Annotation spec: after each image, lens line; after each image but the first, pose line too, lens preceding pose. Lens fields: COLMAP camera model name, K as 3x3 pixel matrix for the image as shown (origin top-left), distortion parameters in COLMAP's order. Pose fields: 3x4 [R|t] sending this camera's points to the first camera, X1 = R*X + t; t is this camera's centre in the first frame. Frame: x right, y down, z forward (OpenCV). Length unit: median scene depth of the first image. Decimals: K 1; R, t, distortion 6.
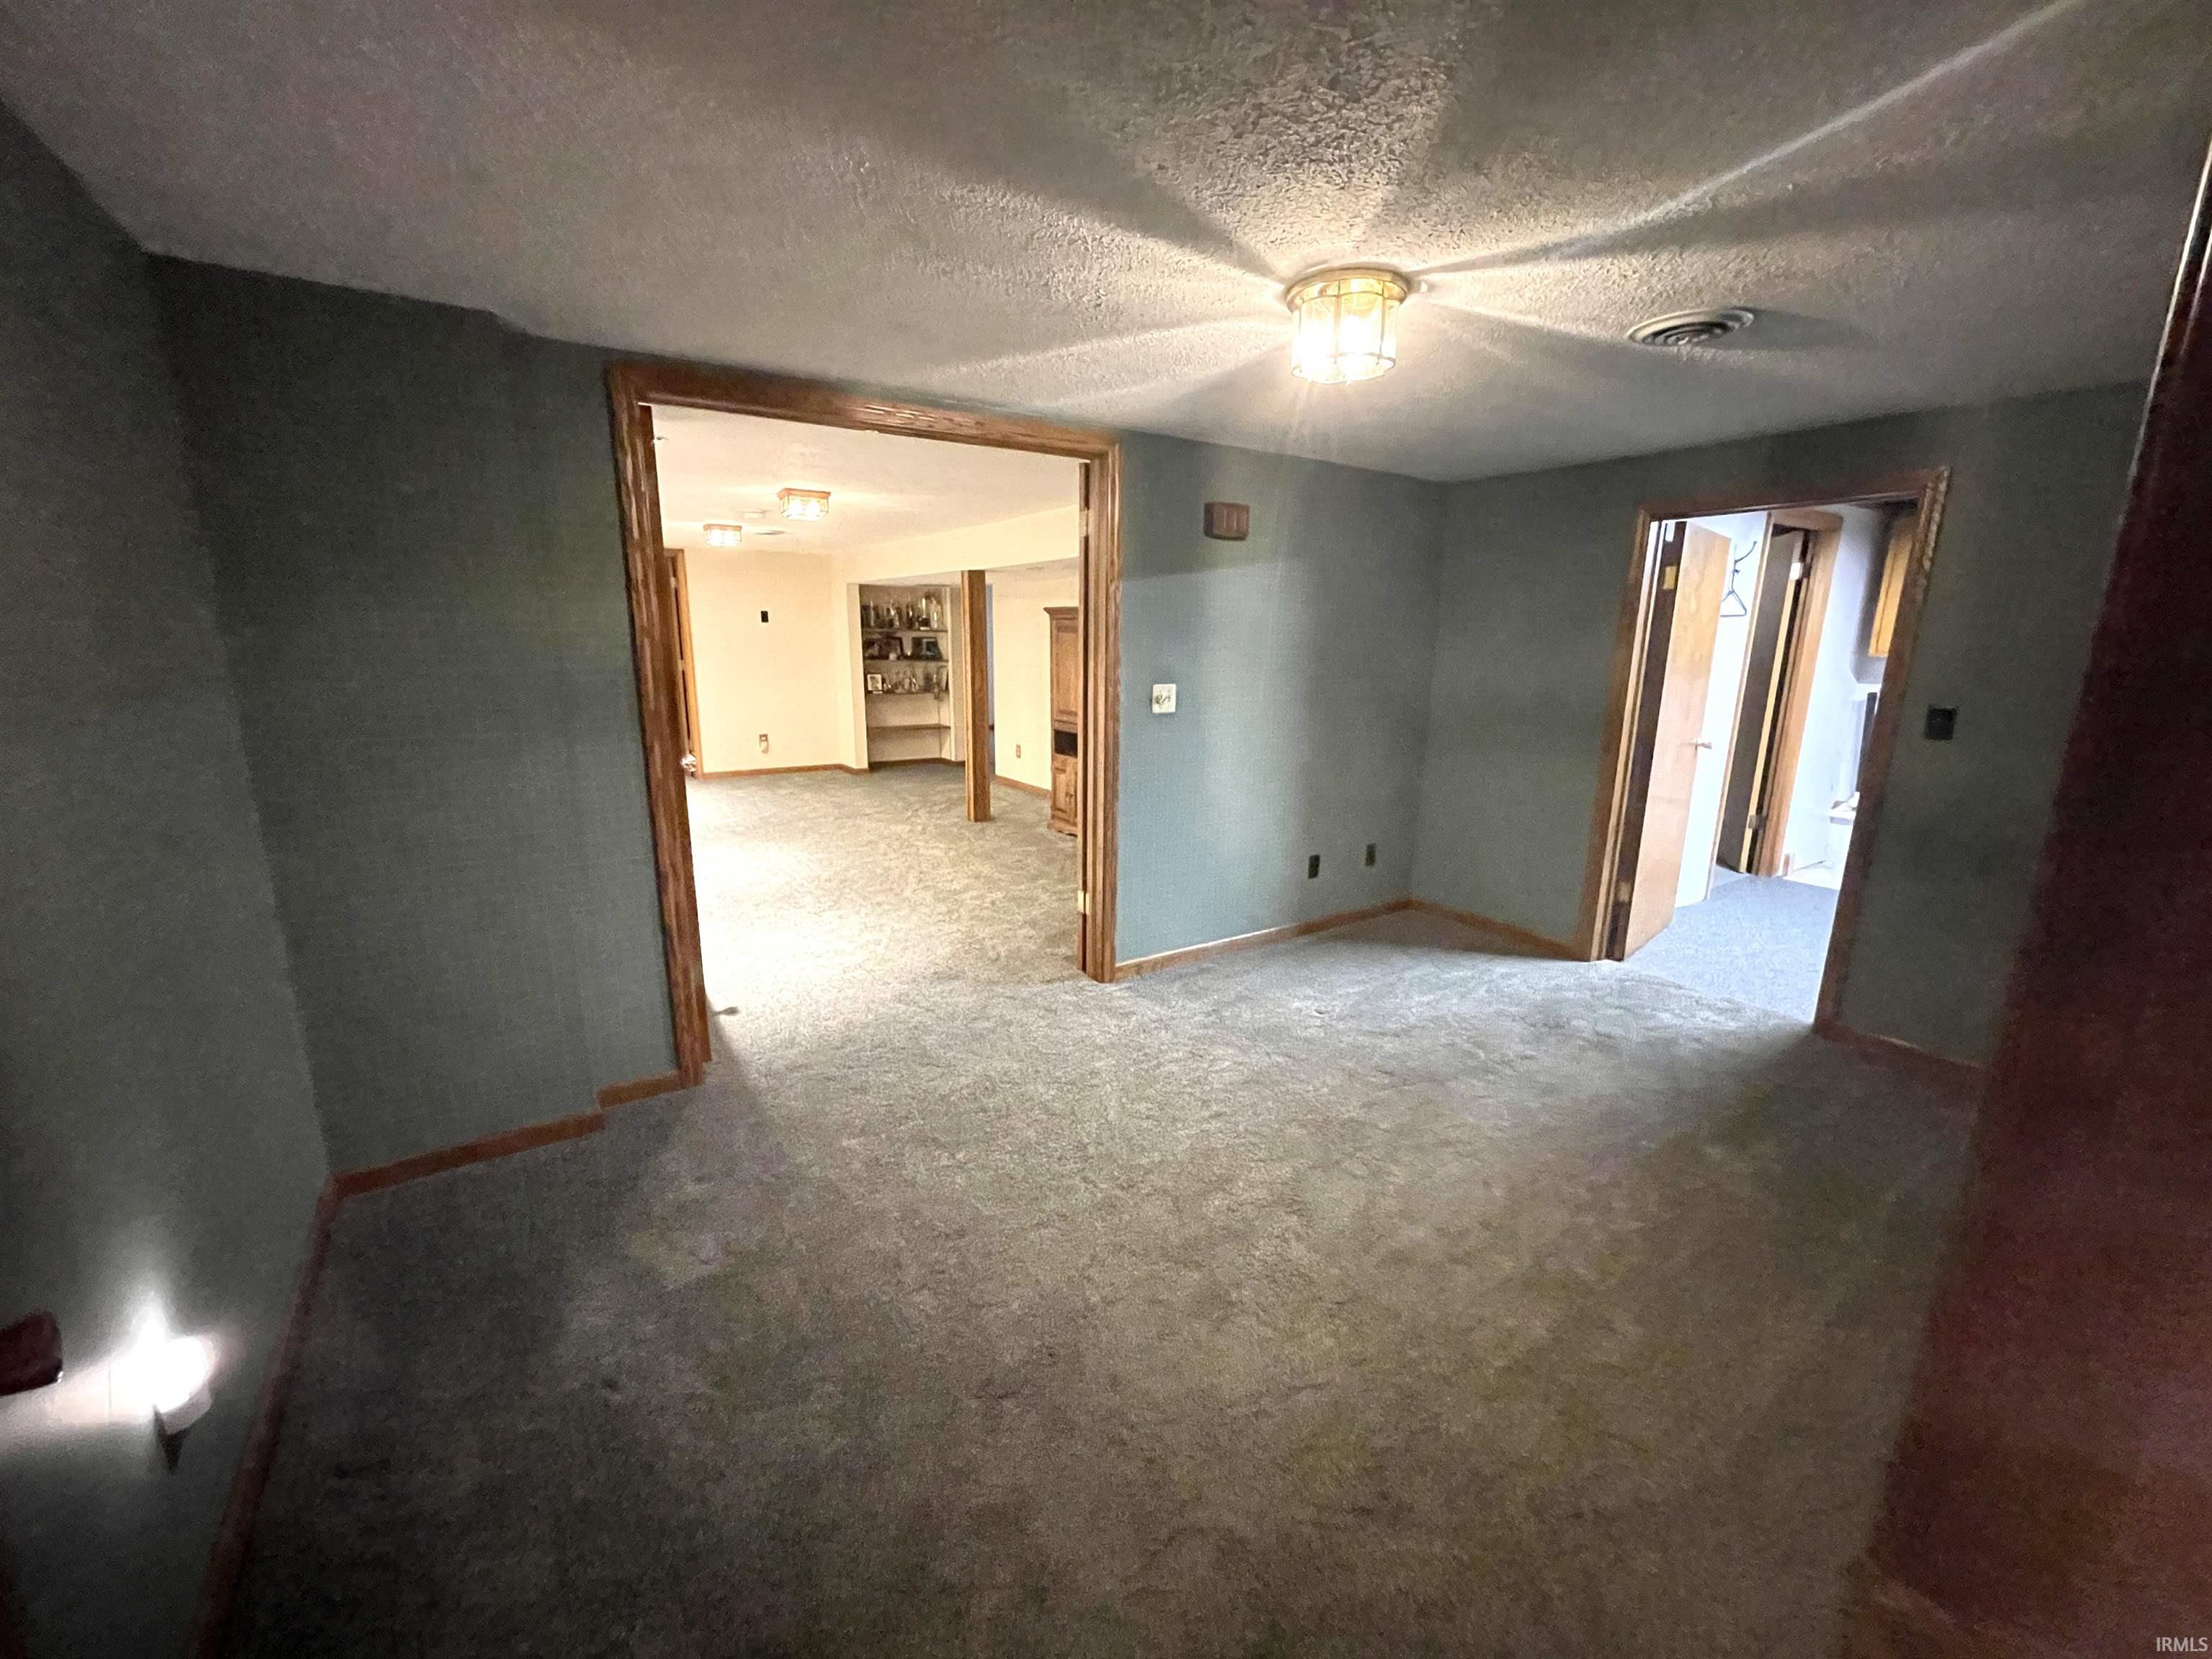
lens RADIAL K [[897.3, 0, 1105.2], [0, 897.3, 835.2], [0, 0, 1]] dist [0.006904, -0.000965]
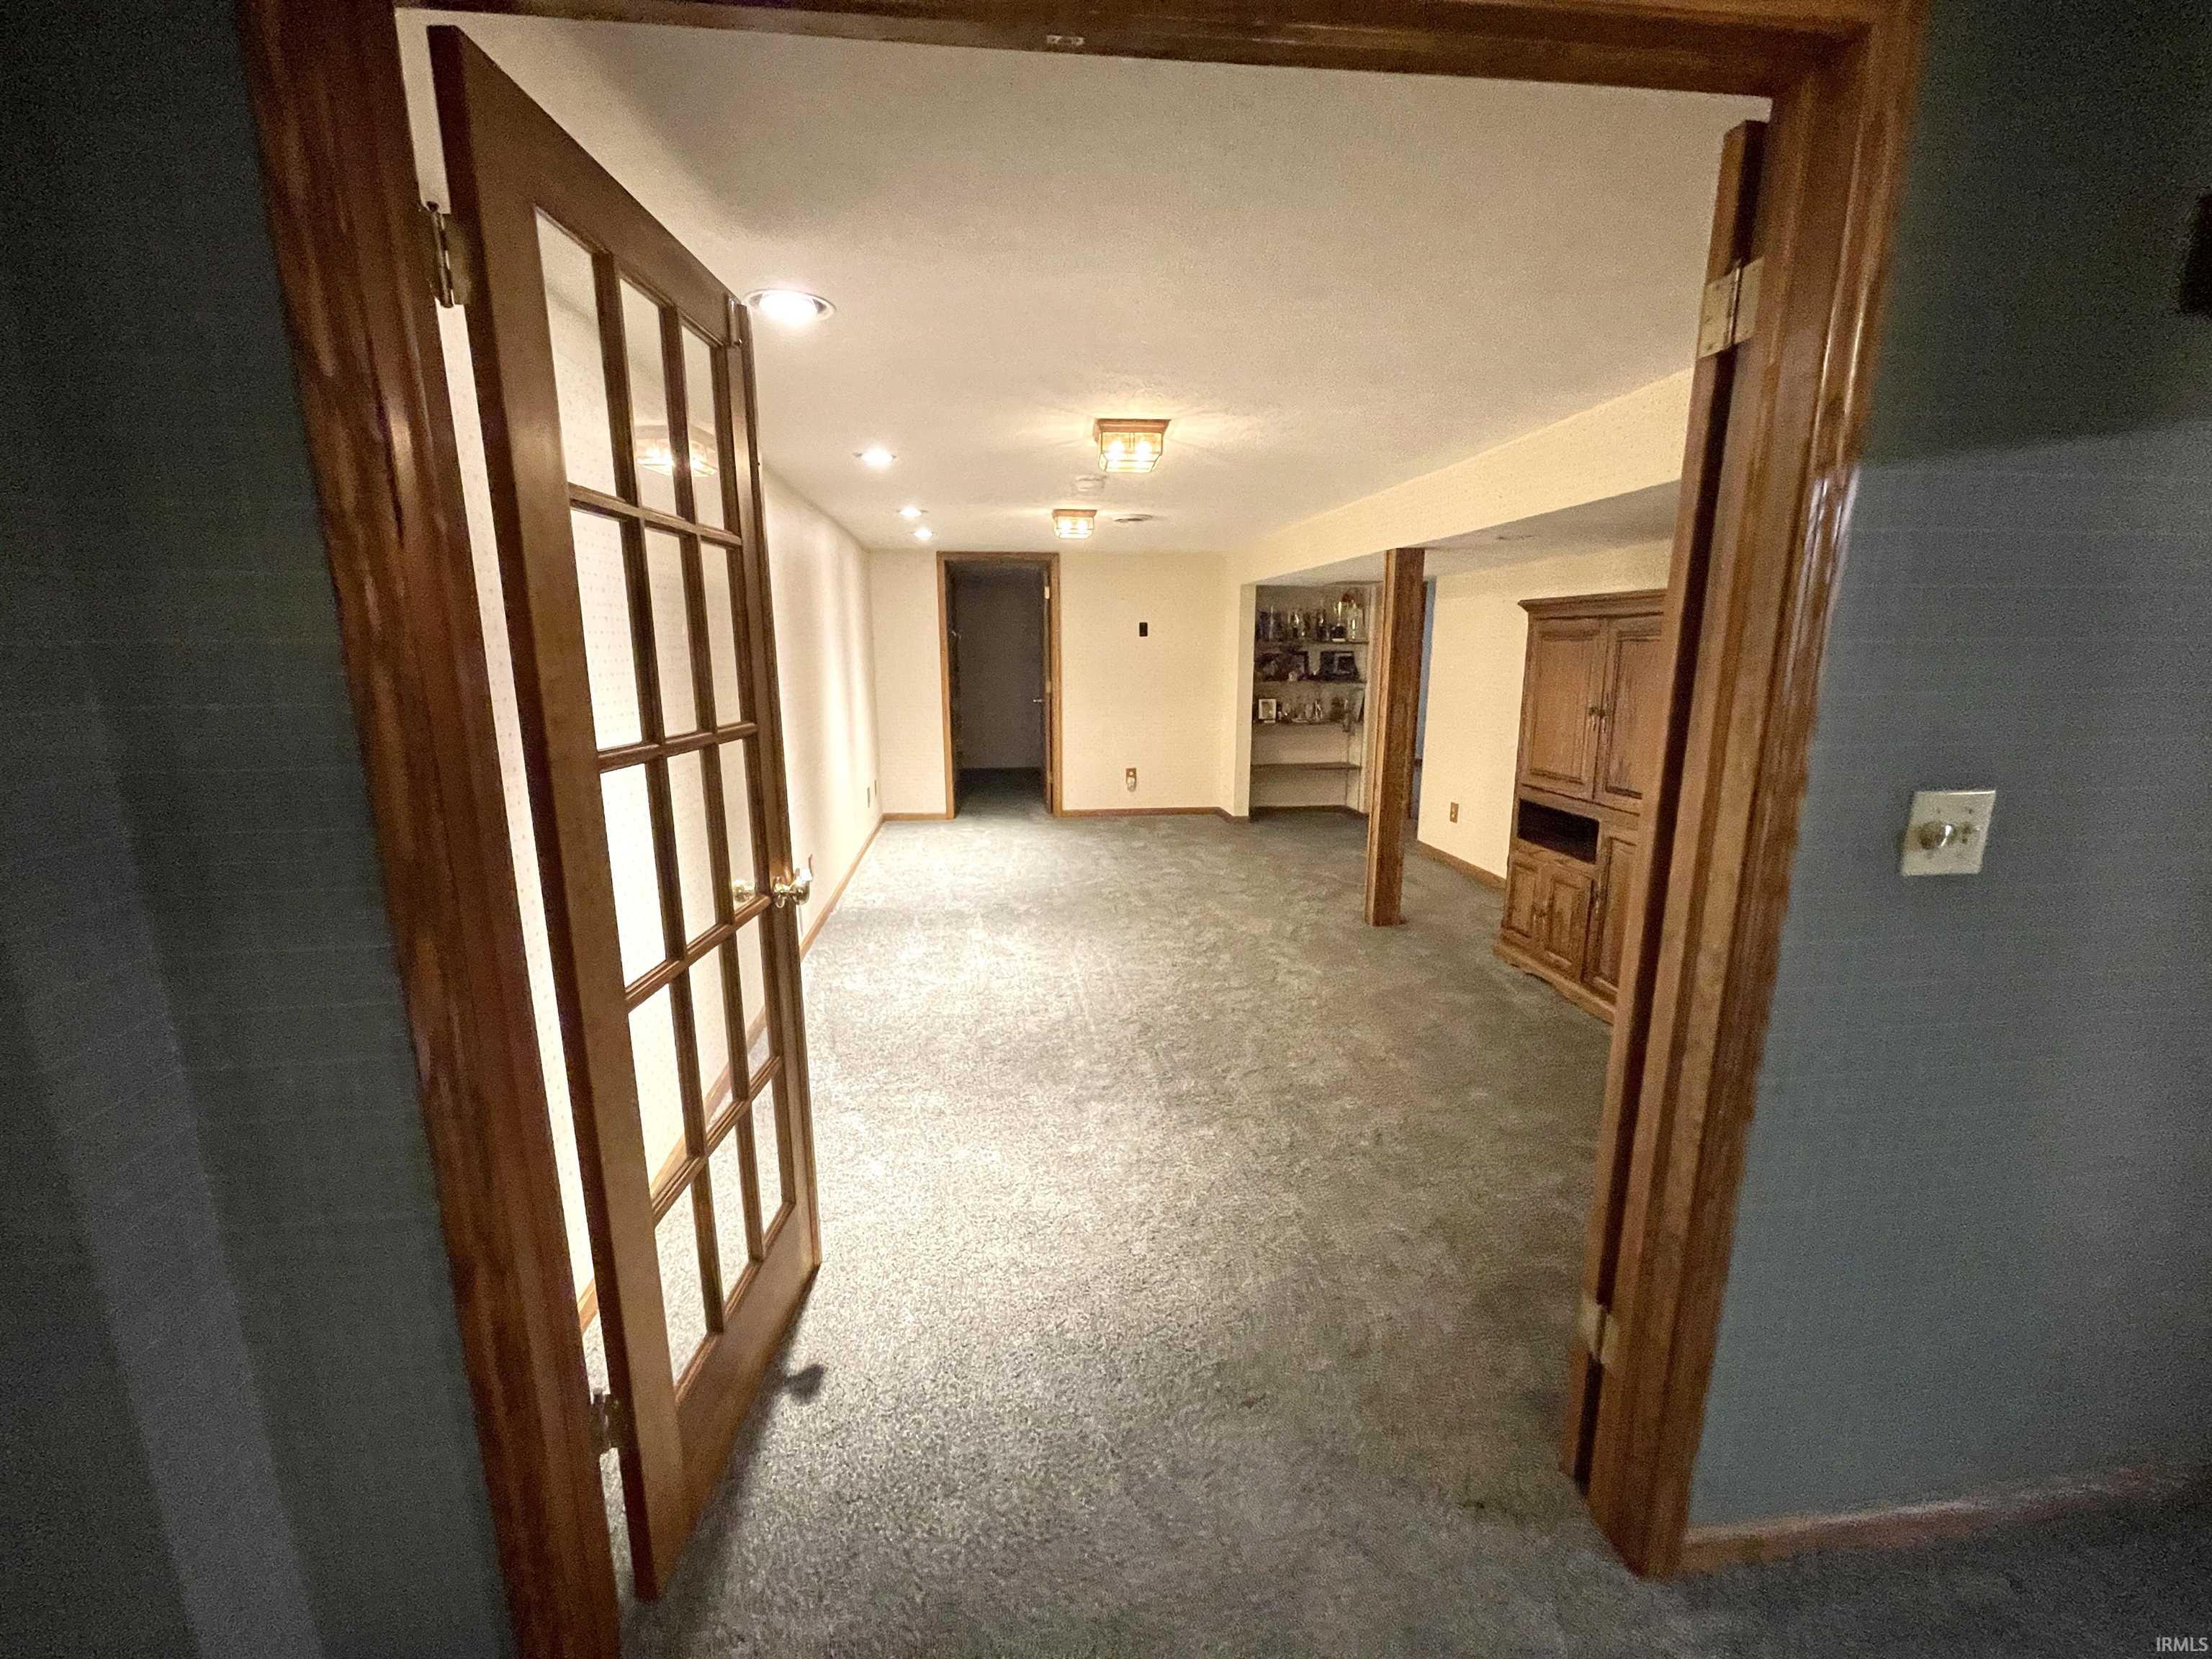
lens RADIAL K [[897.3, 0, 1094.0], [0, 897.3, 831.4], [0, 0, 1]] dist [0.006904, -0.000965]
pose [[0.887646, 0.081970, -0.453173, -0.029726], [-0.090648, 0.995880, 0.002580, -0.061232], [0.451517, 0.038789, 0.891419, 0.276826]]
